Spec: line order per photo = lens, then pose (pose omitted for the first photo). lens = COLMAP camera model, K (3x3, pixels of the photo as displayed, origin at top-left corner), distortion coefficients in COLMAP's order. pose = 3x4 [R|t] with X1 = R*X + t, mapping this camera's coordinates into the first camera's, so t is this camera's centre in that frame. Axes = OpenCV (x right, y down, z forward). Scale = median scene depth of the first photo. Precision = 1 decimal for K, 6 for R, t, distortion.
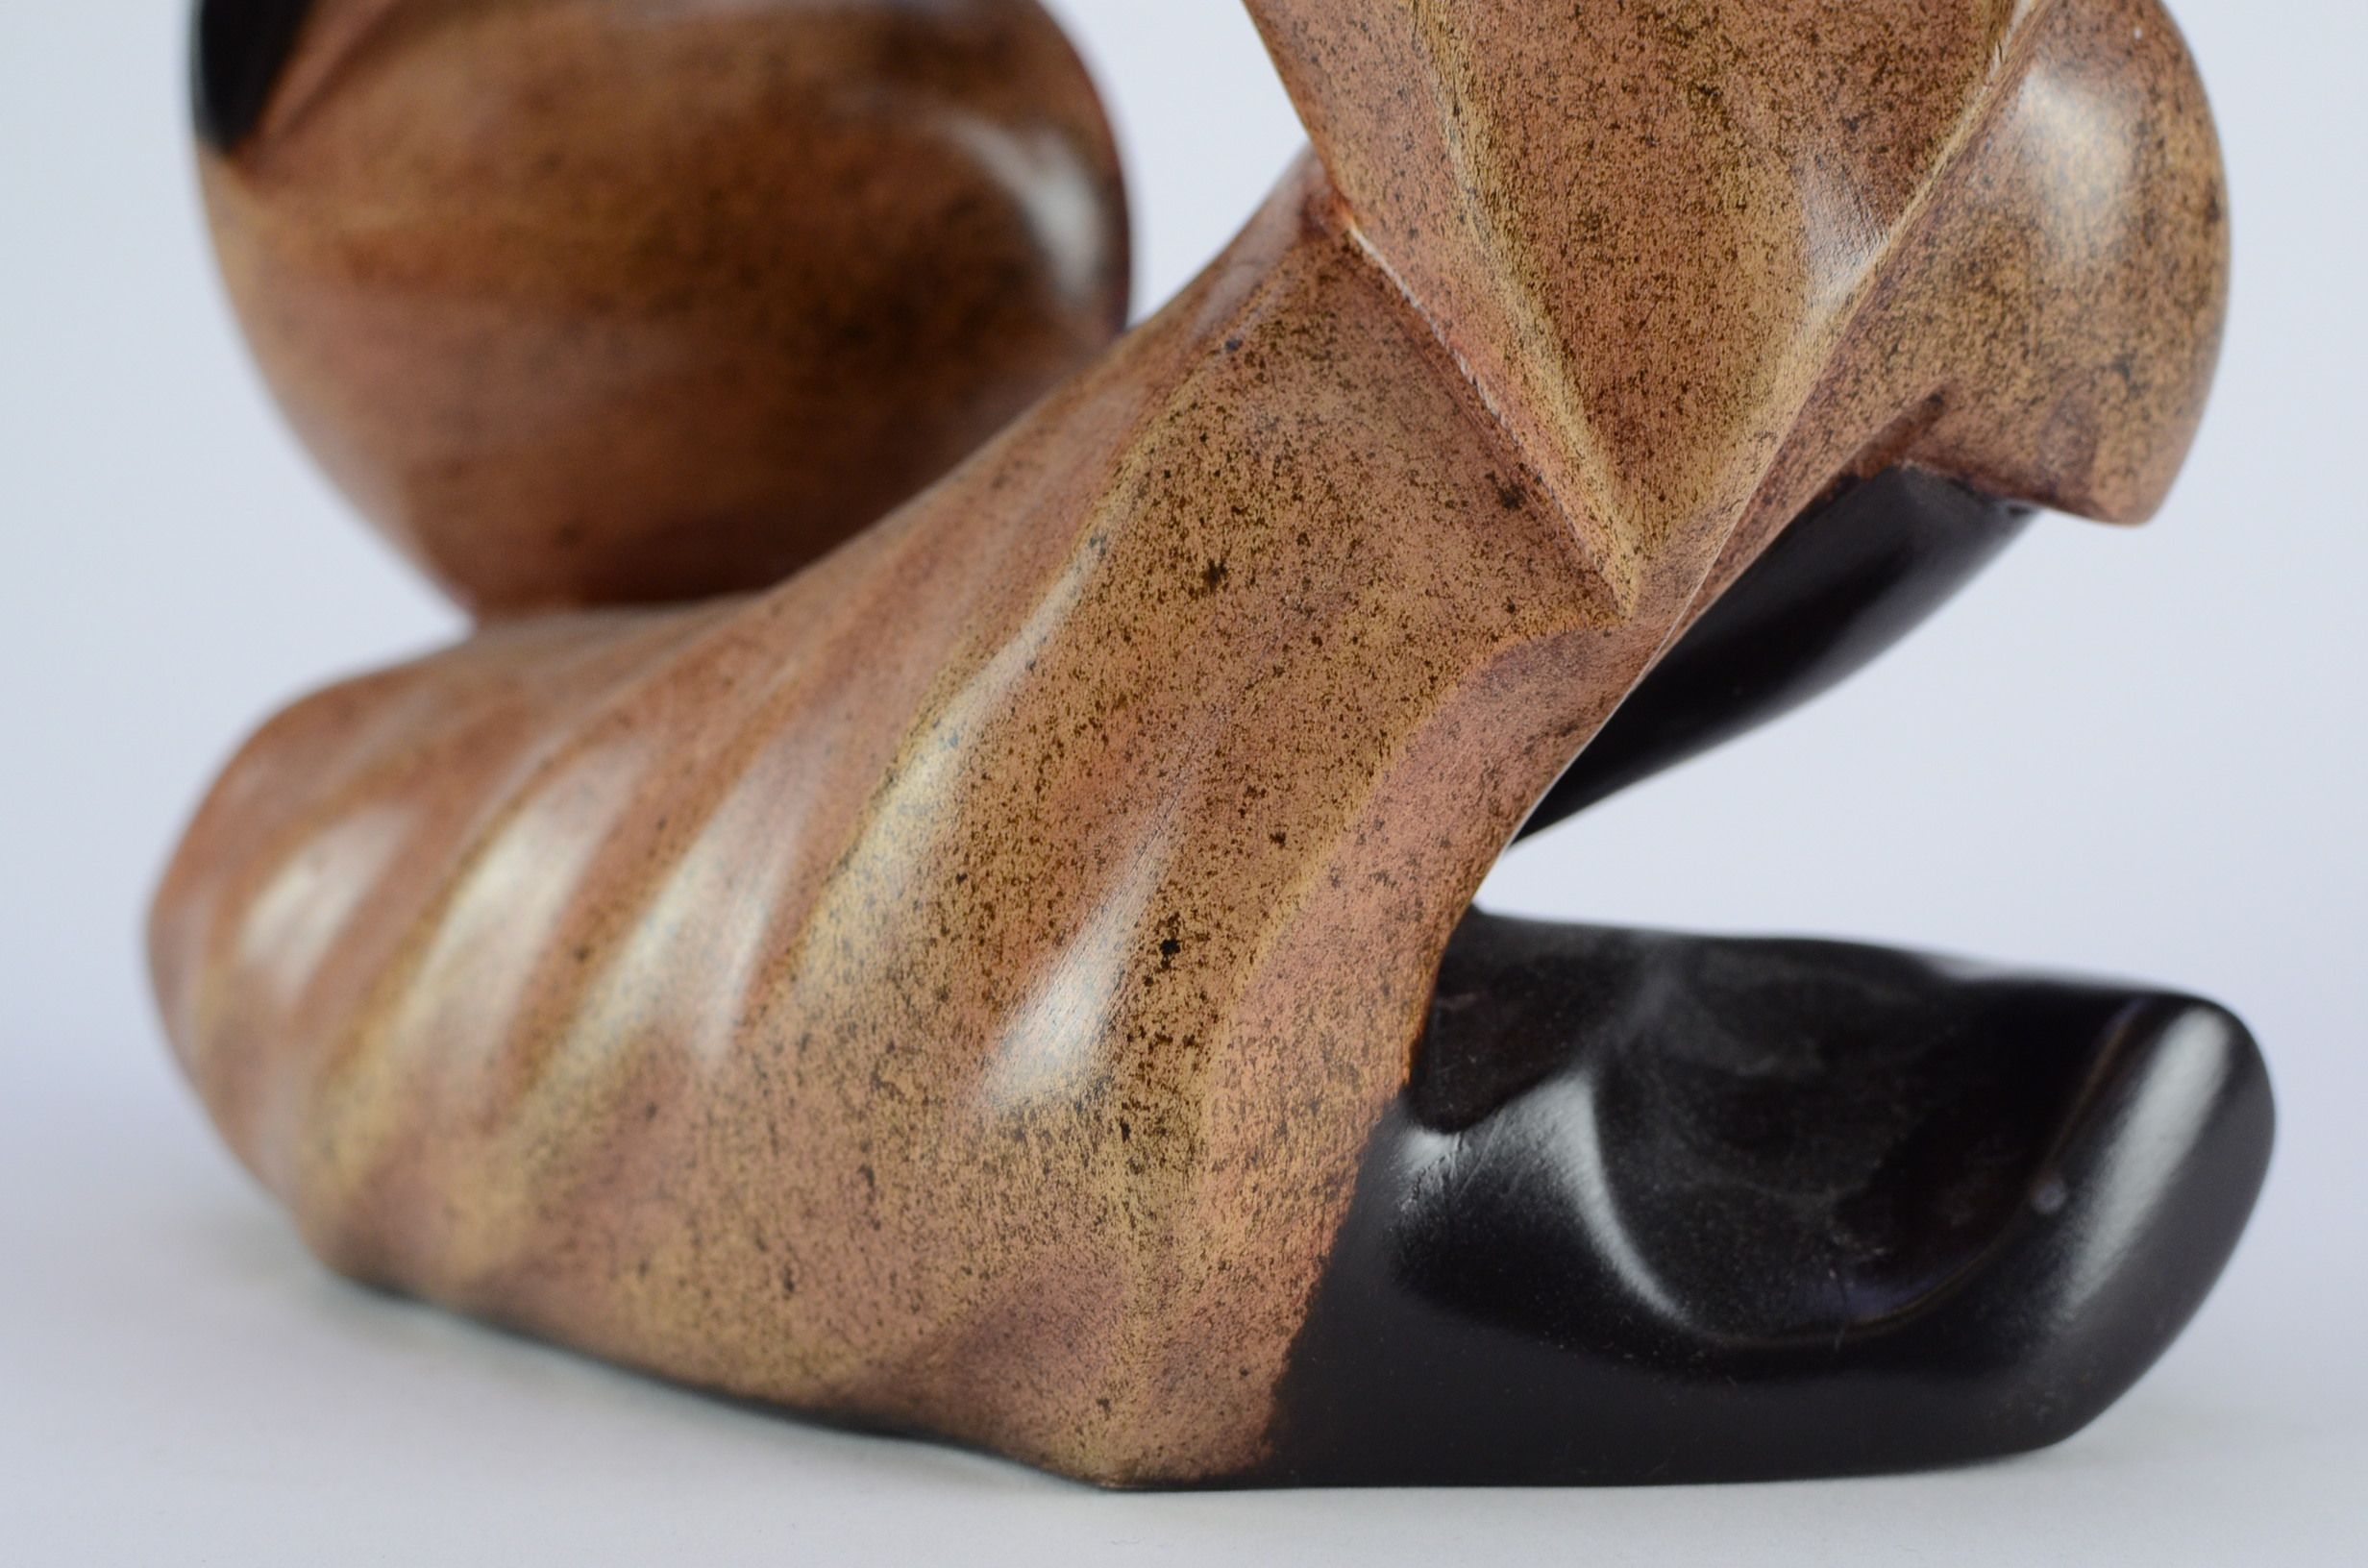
lens RADIAL K [[3666.3, 0, 1179.7], [0, 3666.3, 792.2], [0, 0, 1]] dist [-0.220726, 0.000000]
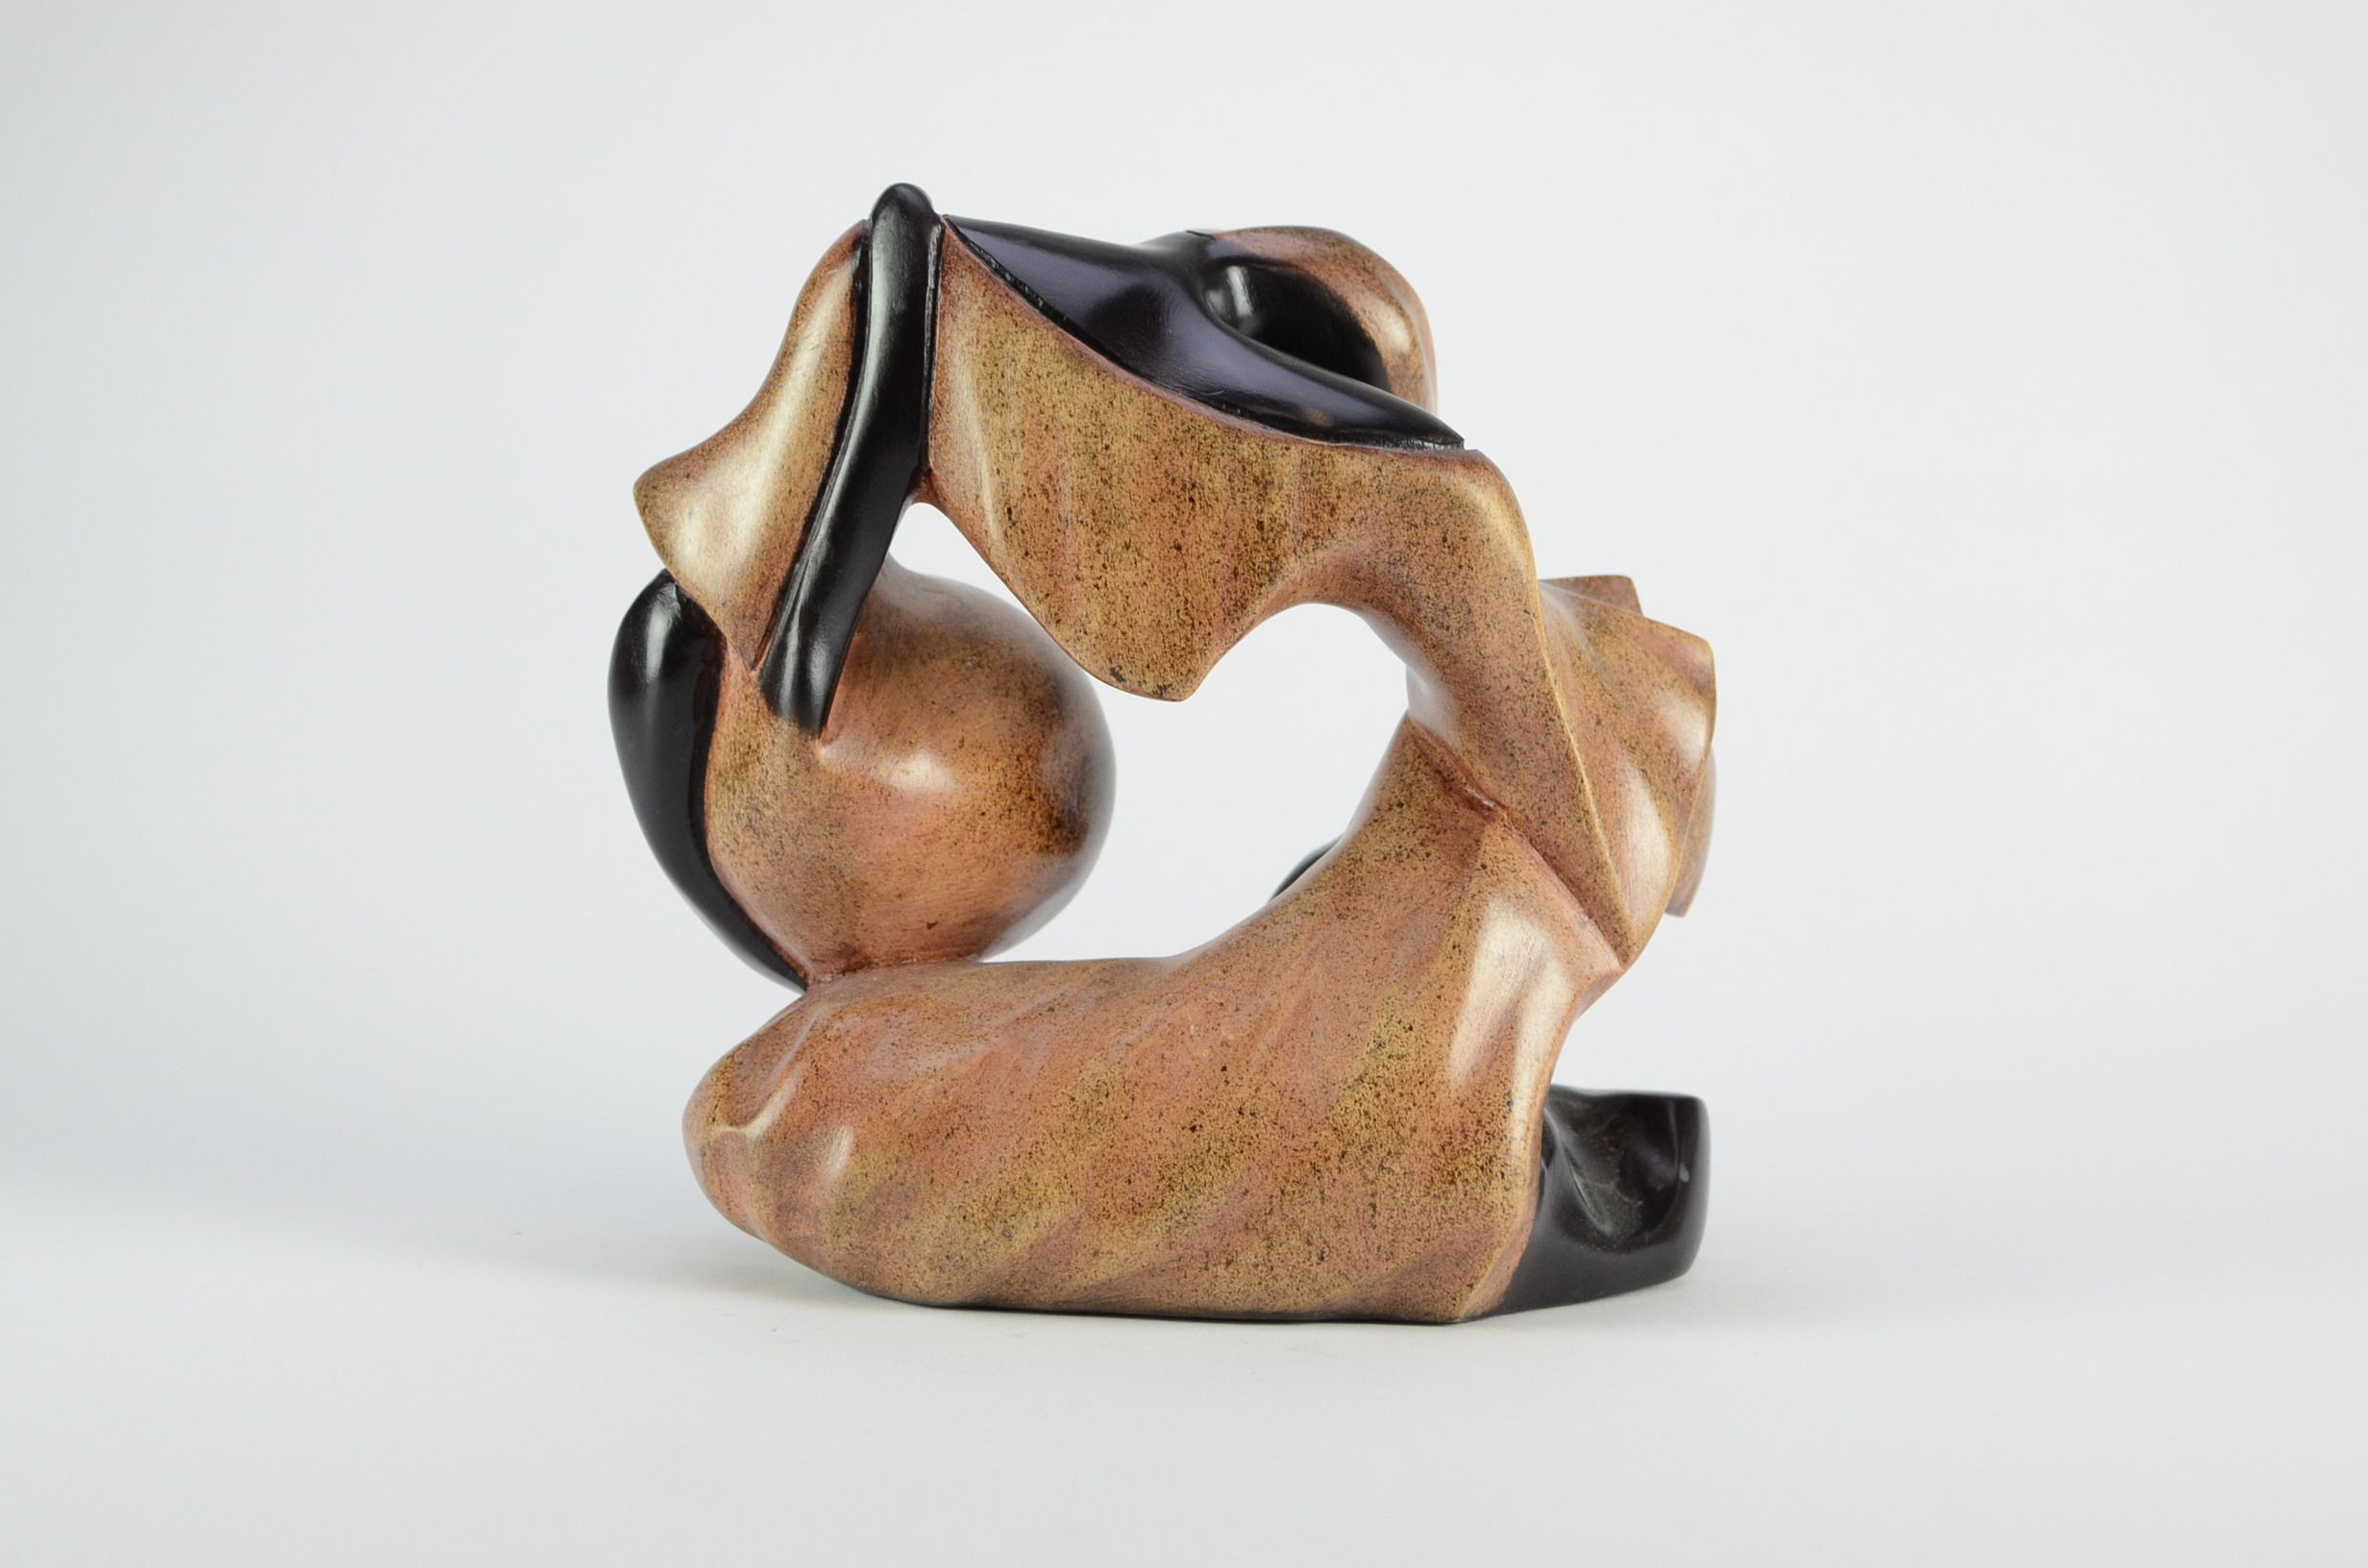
lens RADIAL K [[3666.3, 0, 1184.3], [0, 3666.3, 780.7], [0, 0, 1]] dist [-0.220726, 0.000000]
pose [[0.757658, -0.011225, 0.652555, -1.811292], [0.034083, 0.999168, -0.022385, -0.132479], [-0.651761, 0.039201, 0.757411, -0.799747]]
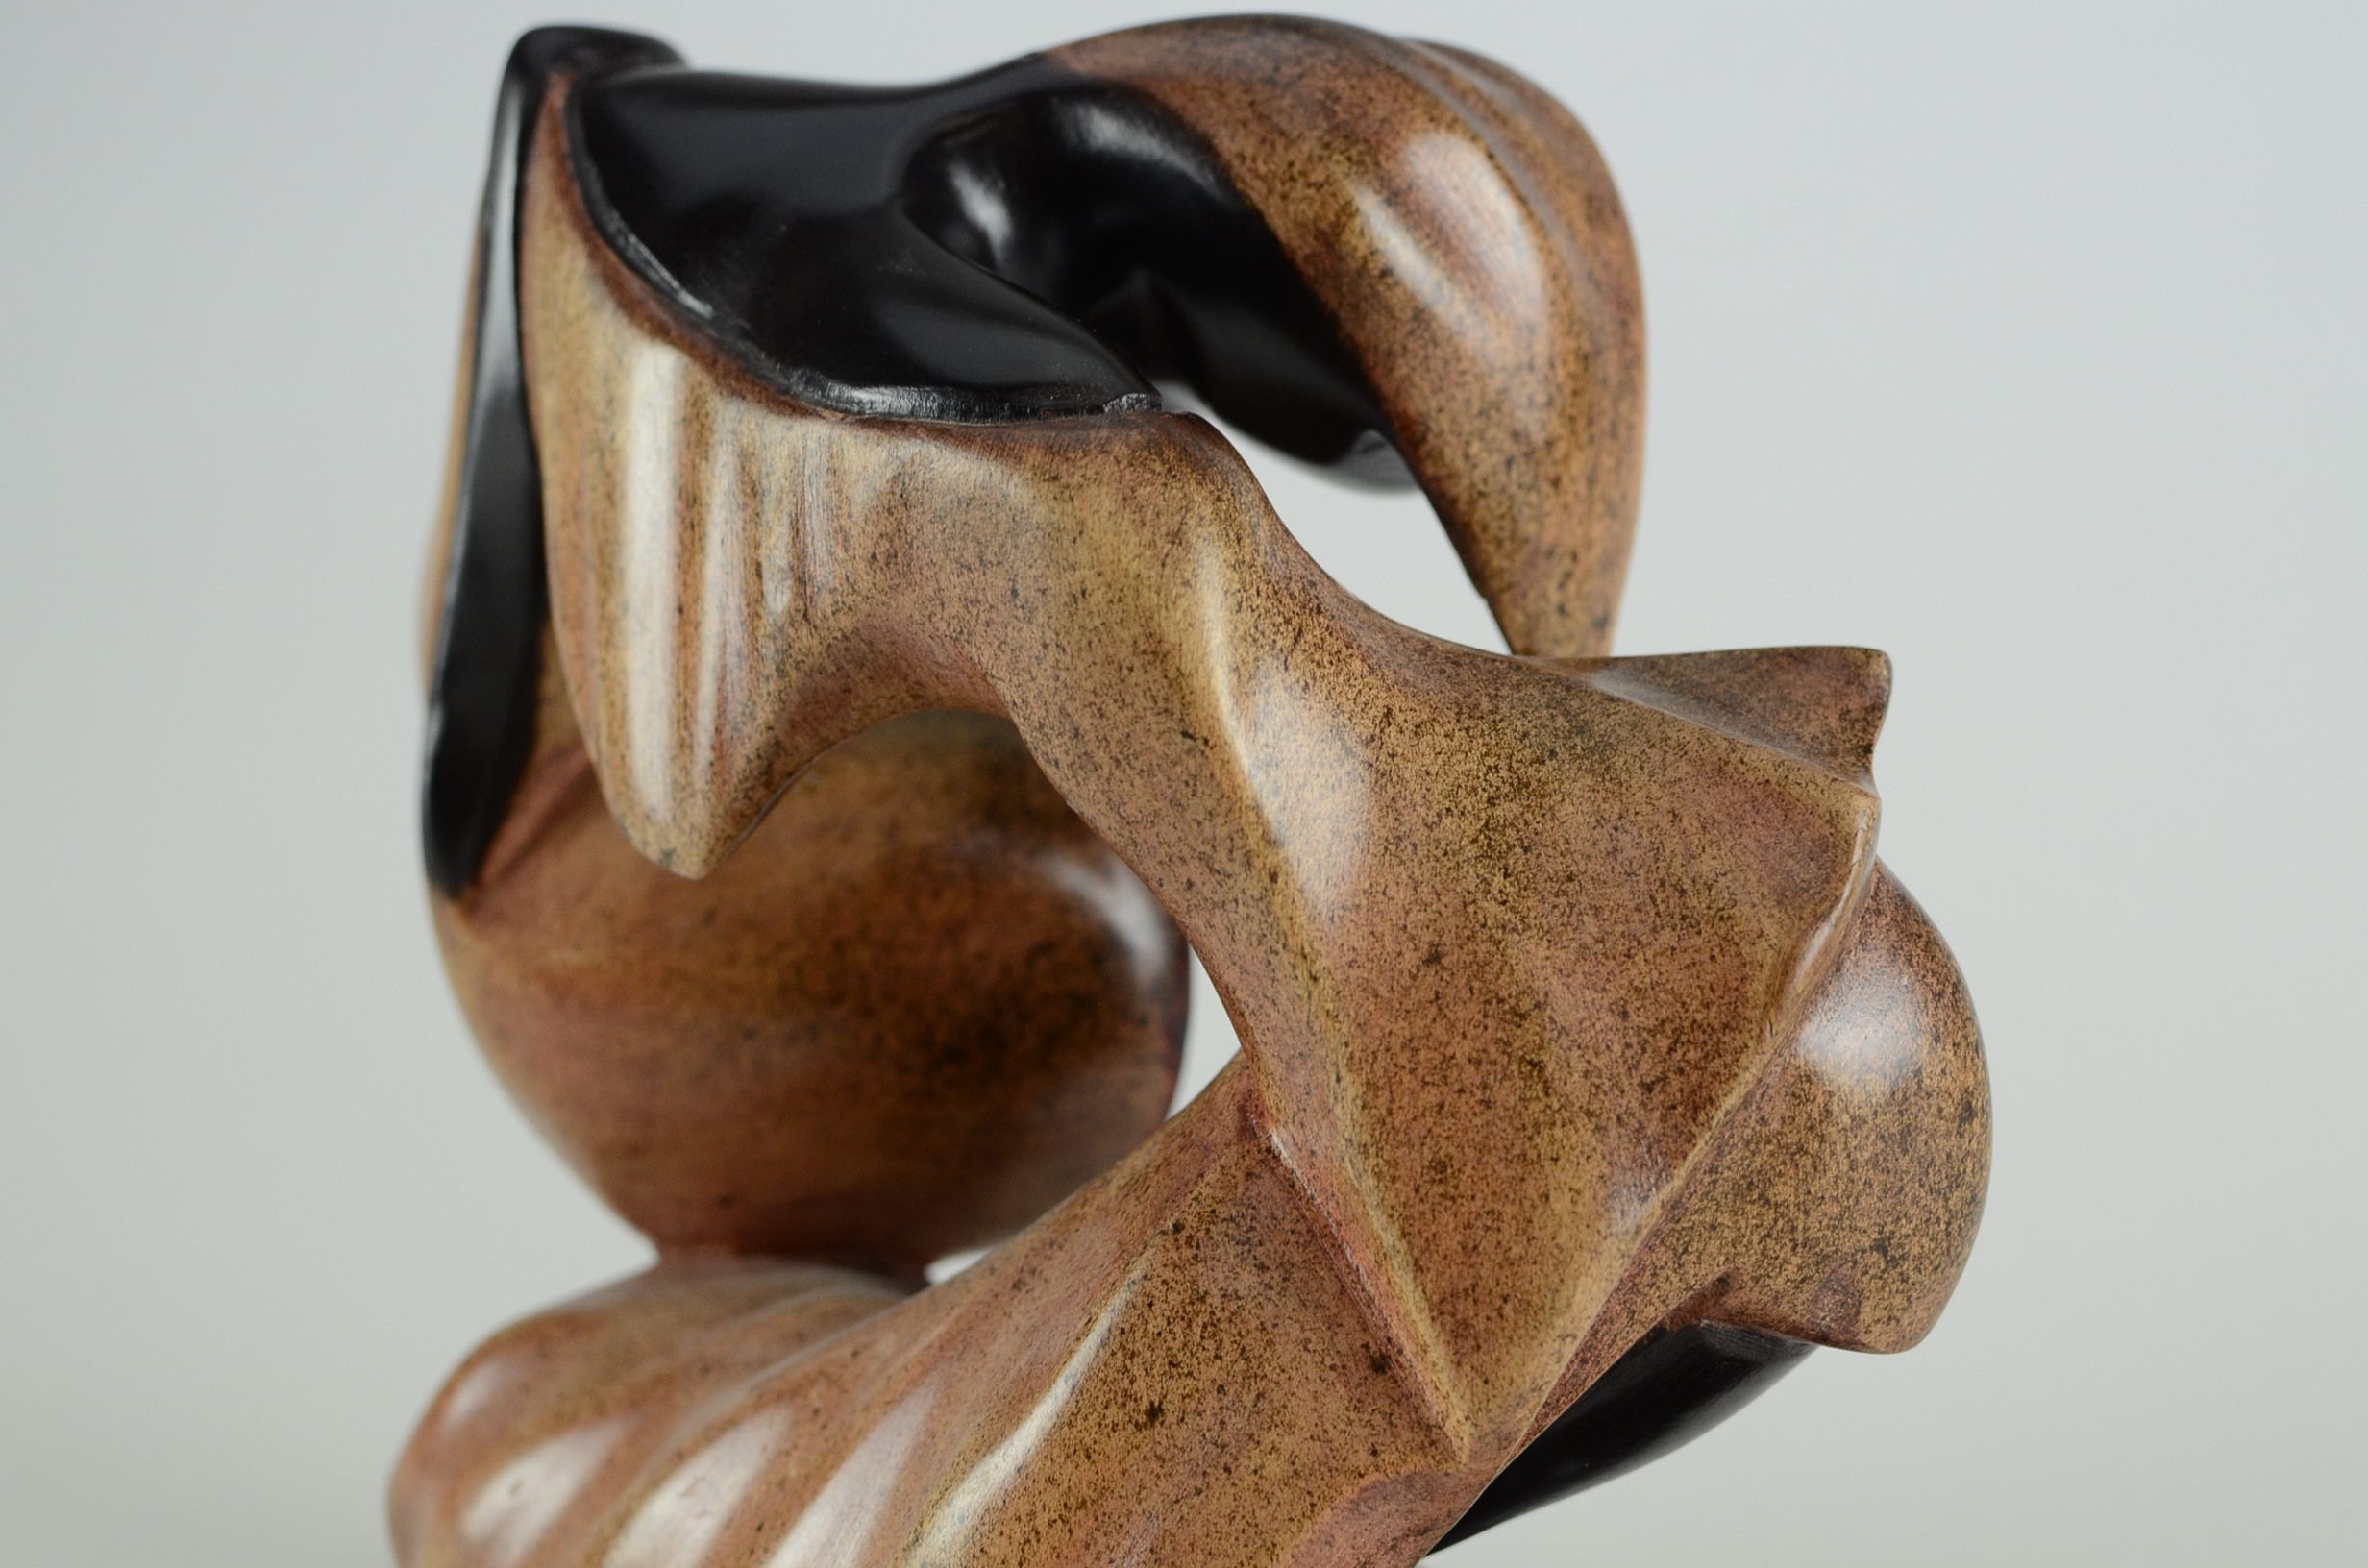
lens RADIAL K [[3666.3, 0, 1191.8], [0, 3666.3, 781.4], [0, 0, 1]] dist [-0.220726, 0.000000]
pose [[0.995427, 0.018537, -0.093713, 0.139268], [-0.020295, 0.999635, -0.017837, -0.259209], [0.093349, 0.019657, 0.995439, -0.303017]]
